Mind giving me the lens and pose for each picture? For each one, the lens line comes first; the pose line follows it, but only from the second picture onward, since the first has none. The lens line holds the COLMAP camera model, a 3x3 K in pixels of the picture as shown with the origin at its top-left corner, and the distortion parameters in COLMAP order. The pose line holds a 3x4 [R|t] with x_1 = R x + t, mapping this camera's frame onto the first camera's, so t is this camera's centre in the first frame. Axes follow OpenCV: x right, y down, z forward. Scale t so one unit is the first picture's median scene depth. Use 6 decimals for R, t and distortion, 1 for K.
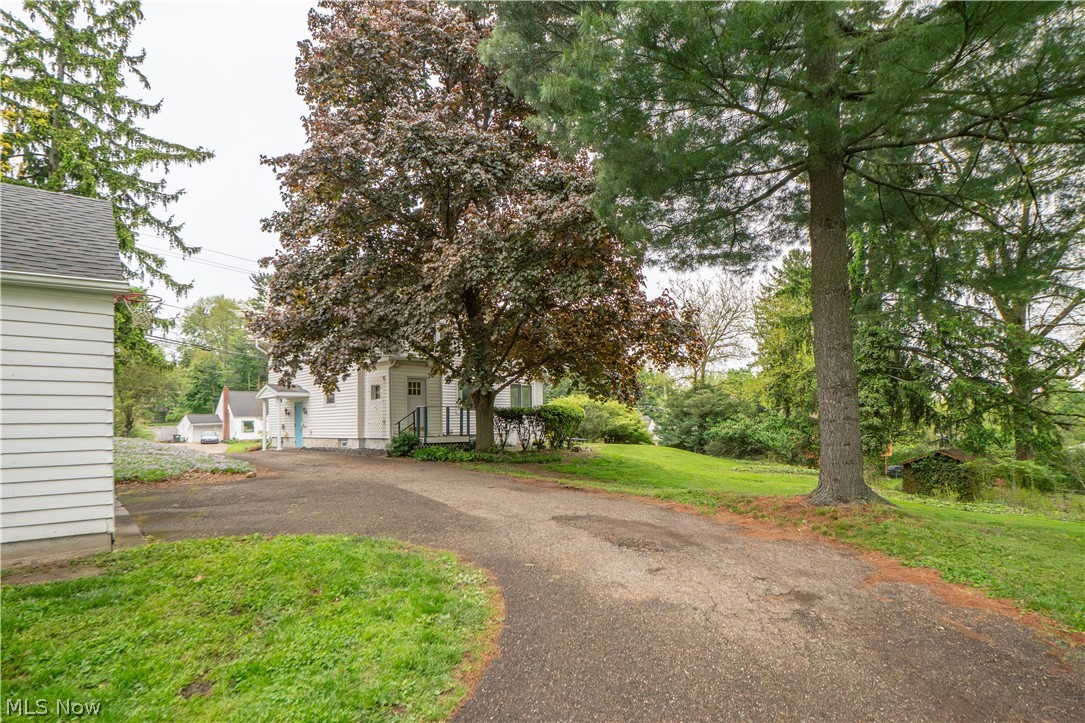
lens RADIAL K [[544.6, 0, 529.6], [0, 544.6, 399.8], [0, 0, 1]] dist [-0.019421, 0.000808]
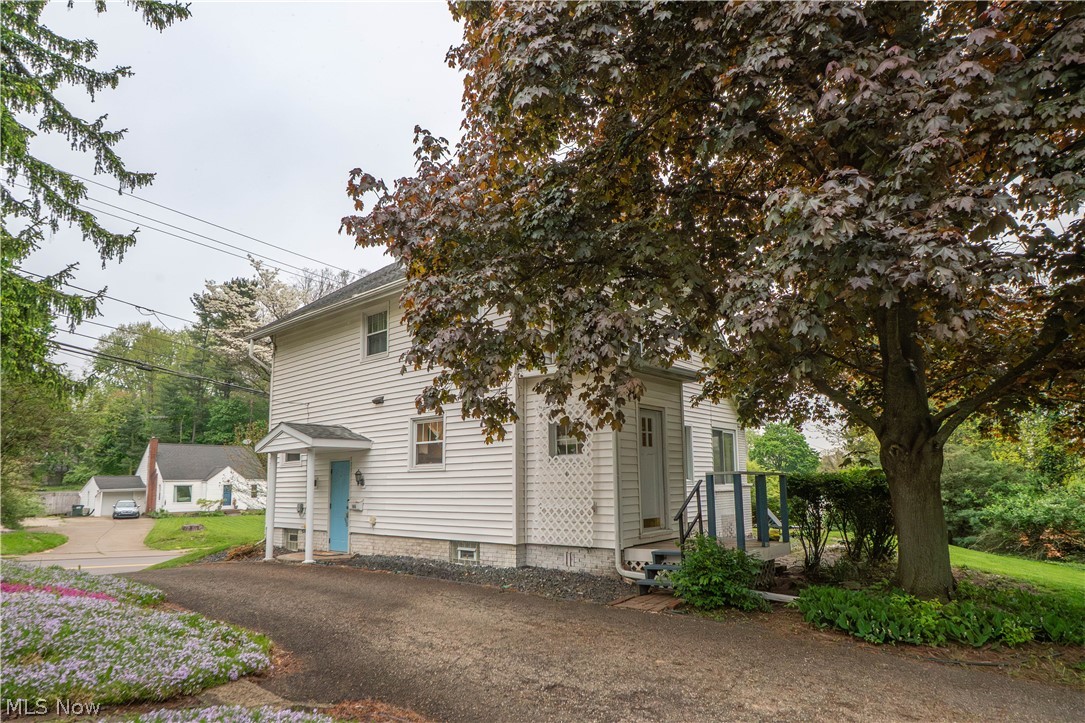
lens RADIAL K [[628.1, 0, 538.3], [0, 628.1, 397.8], [0, 0, 1]] dist [-0.004795, -0.000722]
pose [[0.998641, 0.010831, 0.050989, -0.254468], [-0.005872, 0.995324, -0.096416, 0.001026], [-0.051794, 0.095986, 0.994034, 0.377415]]
